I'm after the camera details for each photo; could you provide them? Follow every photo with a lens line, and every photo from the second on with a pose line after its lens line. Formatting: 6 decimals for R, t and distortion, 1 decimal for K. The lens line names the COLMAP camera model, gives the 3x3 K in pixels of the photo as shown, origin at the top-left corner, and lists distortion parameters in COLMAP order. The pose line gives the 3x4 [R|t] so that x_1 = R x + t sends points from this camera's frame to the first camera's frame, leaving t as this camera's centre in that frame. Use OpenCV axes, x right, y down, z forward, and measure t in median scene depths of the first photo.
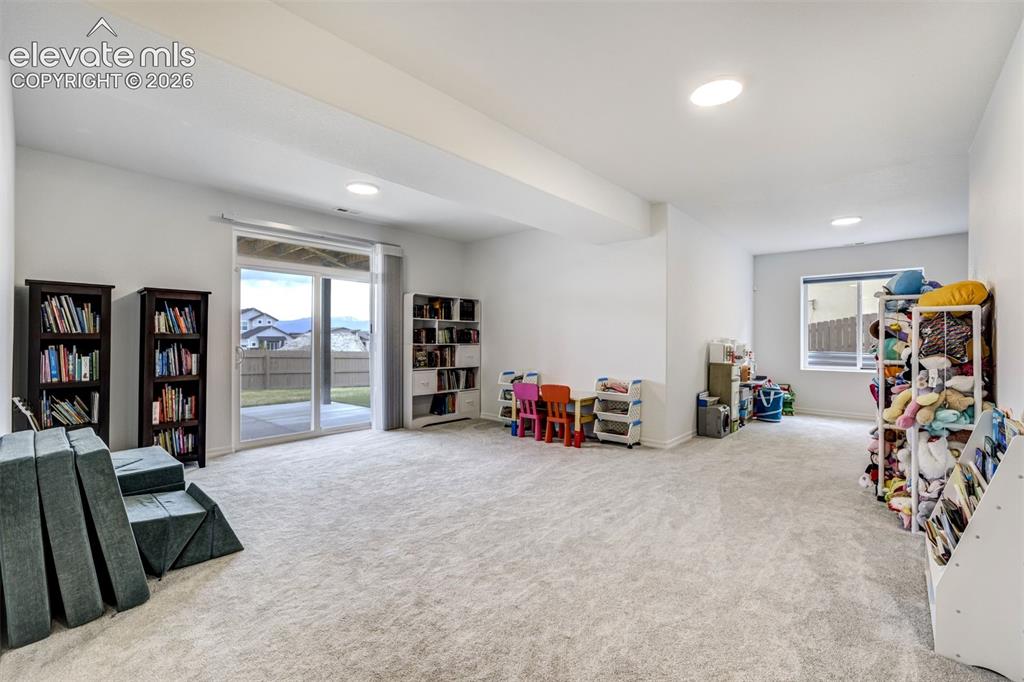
lens RADIAL K [[438.2, 0, 514.0], [0, 438.2, 336.0], [0, 0, 1]] dist [-0.024993, 0.001695]
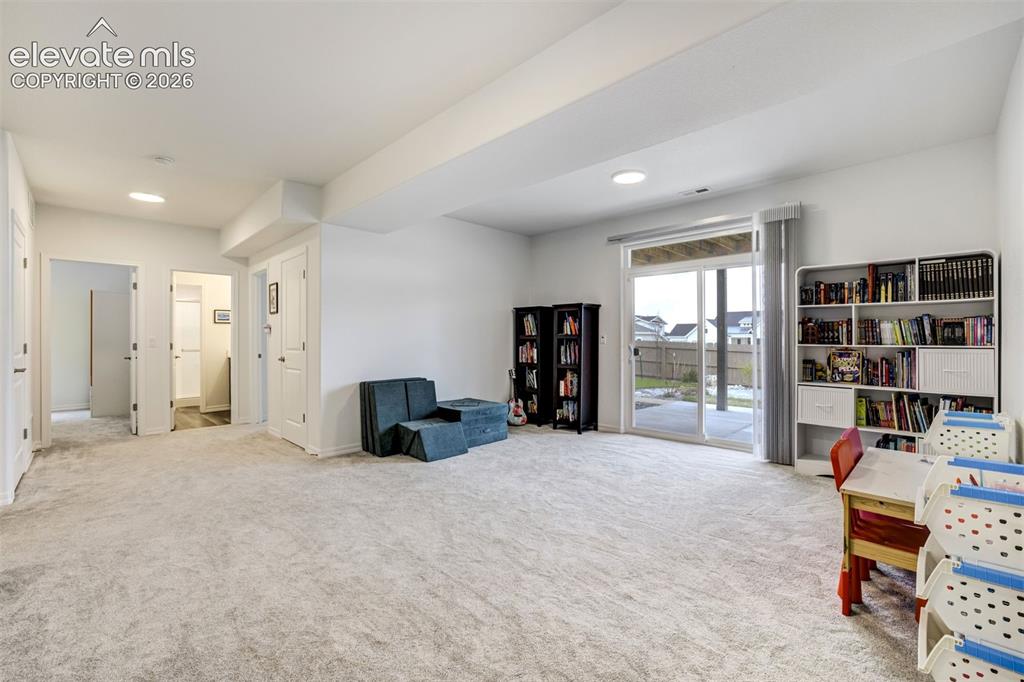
lens RADIAL K [[438.2, 0, 507.3], [0, 438.2, 336.3], [0, 0, 1]] dist [-0.024993, 0.001695]
pose [[-0.057520, -0.005096, -0.998331, 0.451654], [0.010473, 0.999929, -0.005708, 0.004186], [0.998289, -0.010784, -0.057462, 0.591560]]
